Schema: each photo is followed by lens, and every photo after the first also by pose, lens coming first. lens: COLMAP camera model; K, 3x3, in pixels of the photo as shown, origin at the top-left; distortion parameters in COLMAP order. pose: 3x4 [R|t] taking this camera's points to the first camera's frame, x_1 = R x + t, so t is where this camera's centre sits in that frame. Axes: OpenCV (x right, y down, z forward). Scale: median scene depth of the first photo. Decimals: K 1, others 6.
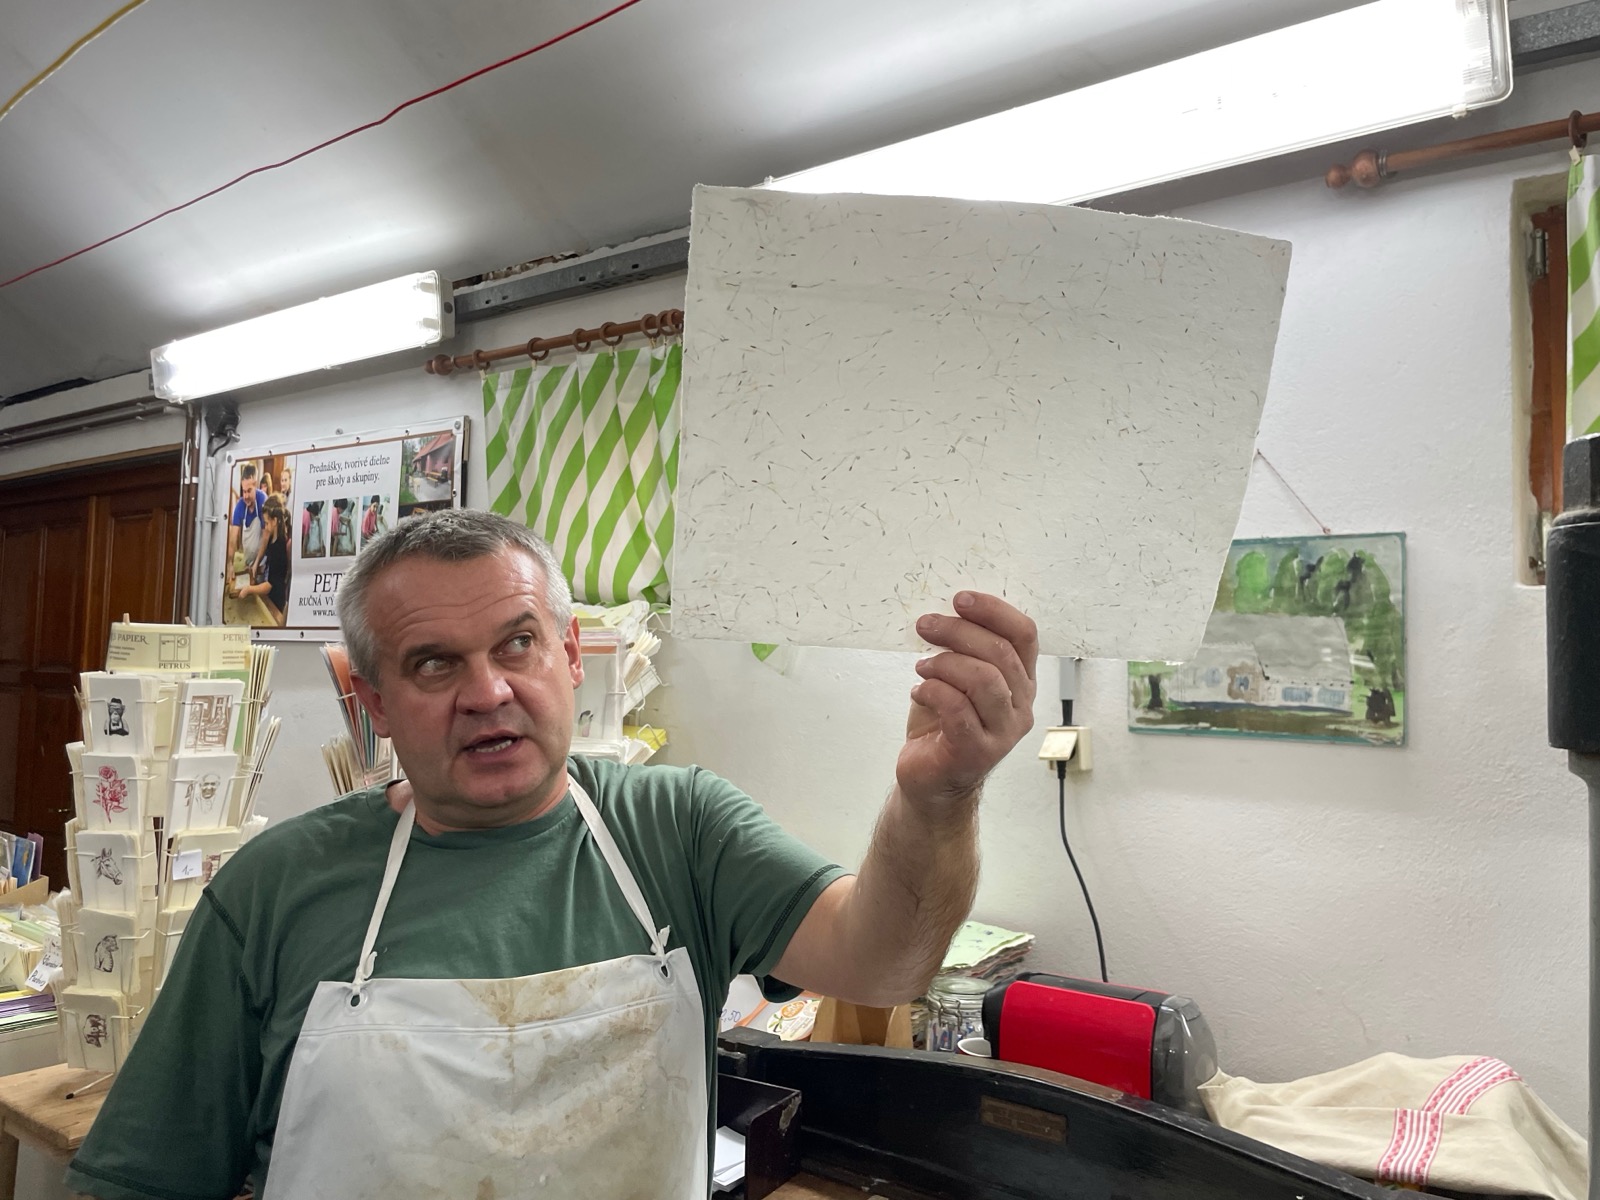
lens RADIAL K [[1206.0, 0, 794.8], [0, 1206.0, 597.8], [0, 0, 1]] dist [0.005189, -0.015154]
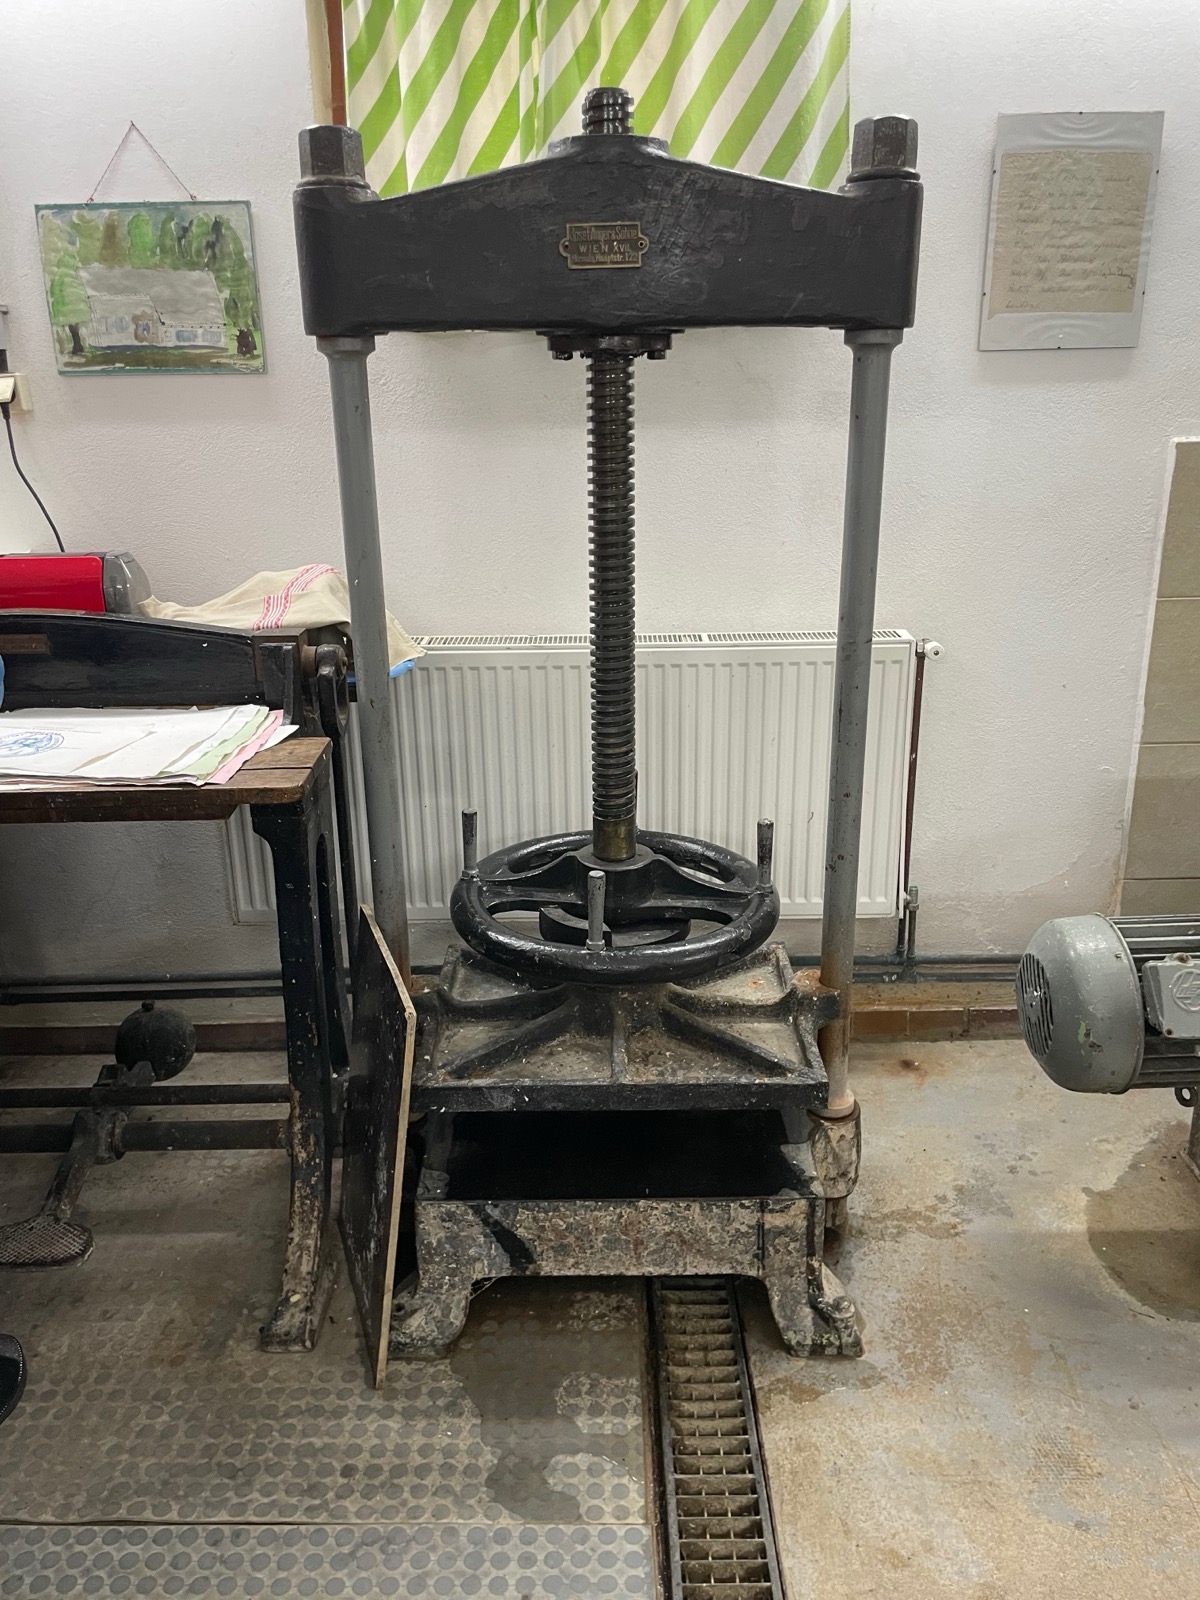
lens RADIAL K [[1206.0, 0, 599.9], [0, 1206.0, 810.6], [0, 0, 1]] dist [0.005189, -0.015154]
pose [[0.793543, -0.220105, 0.567312, -0.084465], [-0.001494, 0.931584, 0.363524, 0.084140], [-0.608512, -0.289320, 0.738923, -0.392278]]
